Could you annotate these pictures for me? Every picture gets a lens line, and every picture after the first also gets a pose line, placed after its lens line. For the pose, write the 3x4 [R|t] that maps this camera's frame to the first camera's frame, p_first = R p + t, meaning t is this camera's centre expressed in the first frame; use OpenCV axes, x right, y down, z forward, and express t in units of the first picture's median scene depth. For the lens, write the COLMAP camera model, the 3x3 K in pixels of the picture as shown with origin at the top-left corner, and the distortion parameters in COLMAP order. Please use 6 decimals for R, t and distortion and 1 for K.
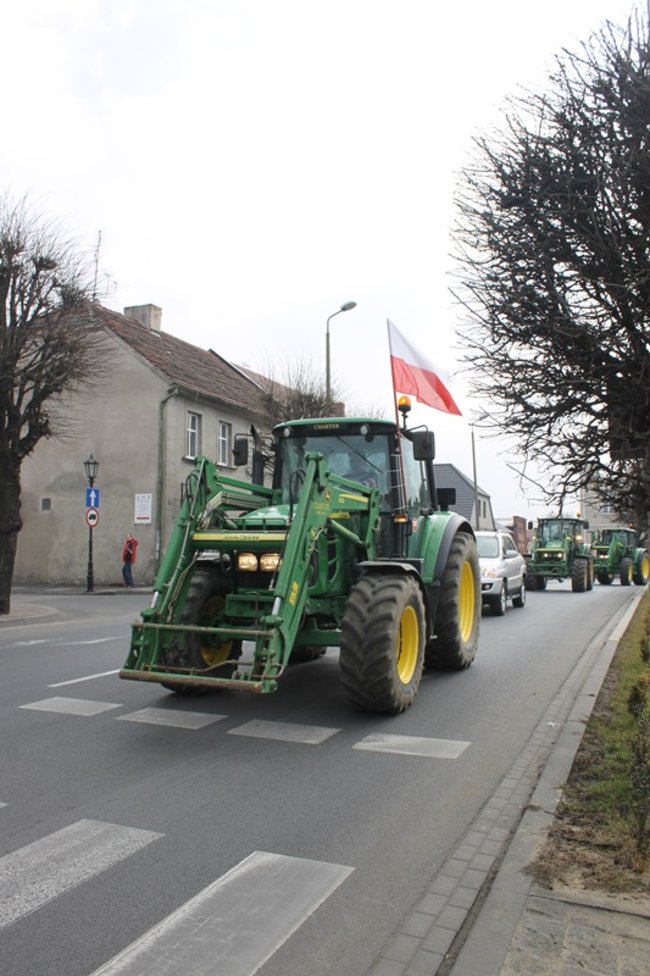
lens RADIAL K [[832.2, 0, 325.8], [0, 832.2, 495.2], [0, 0, 1]] dist [-0.169336, 0.147162]
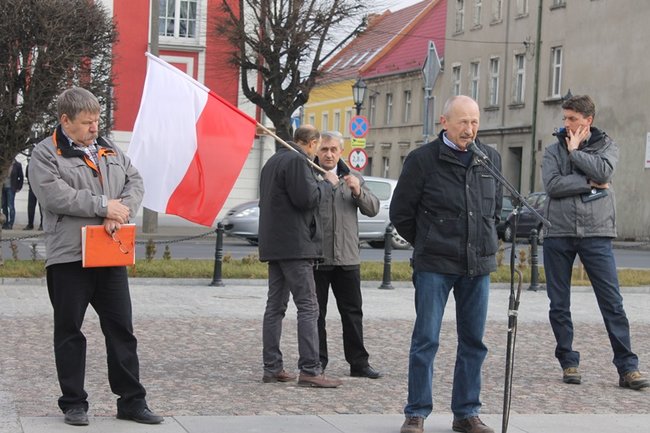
lens RADIAL K [[1484.8, 0, 346.3], [0, 1484.8, 178.0], [0, 0, 1]] dist [0.079245, 0.000000]
pose [[0.620650, 0.013929, -0.783964, 0.764917], [0.014091, 0.999483, 0.028914, -0.003372], [0.783961, -0.028992, 0.620132, -0.176883]]
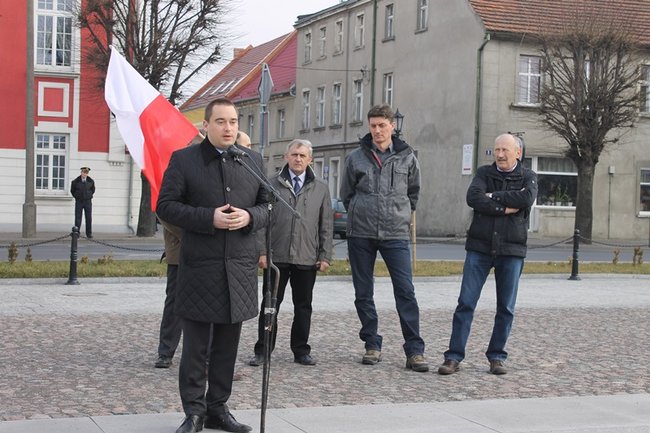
lens RADIAL K [[1232.0, 0, 340.6], [0, 1232.0, 213.2], [0, 0, 1]] dist [0.022859, 0.000000]
pose [[0.690383, 0.018150, -0.723216, 0.739792], [0.027332, 0.998317, 0.051145, 0.000921], [0.722928, -0.055077, 0.688725, -0.129948]]
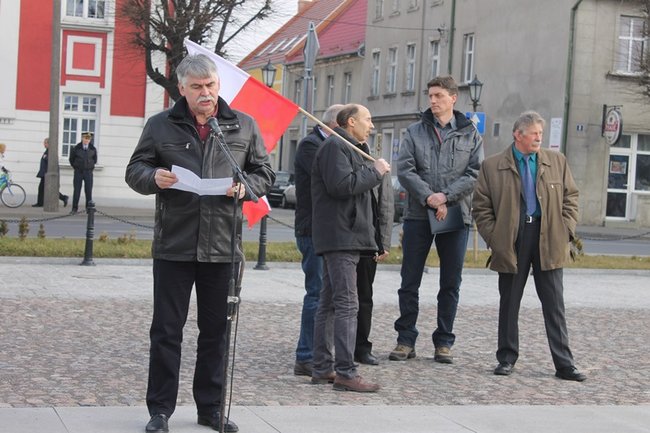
lens RADIAL K [[1423.2, 0, 340.5], [0, 1423.2, 209.8], [0, 0, 1]] dist [0.056242, 0.000000]
pose [[0.646191, 0.046230, -0.761774, 0.762833], [0.003099, 0.997996, 0.063194, -0.000669], [0.763170, -0.043196, 0.644753, -0.128222]]
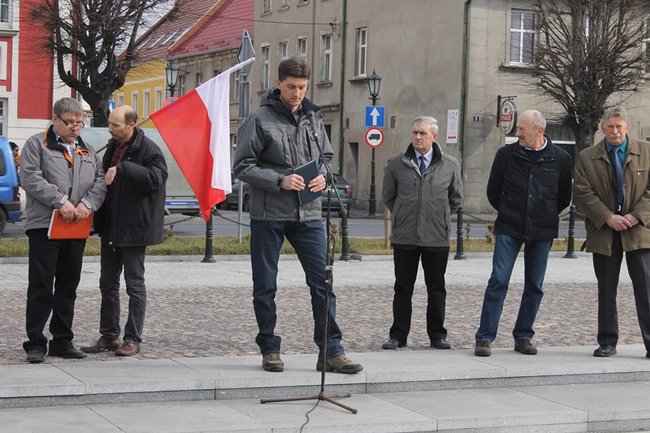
lens RADIAL K [[1484.8, 0, 341.5], [0, 1484.8, 245.7], [0, 0, 1]] dist [0.079245, 0.000000]
pose [[0.713871, 0.044901, -0.698837, 0.807711], [0.027778, 0.995341, 0.092327, -0.006949], [0.699727, -0.085321, 0.709298, -0.221073]]
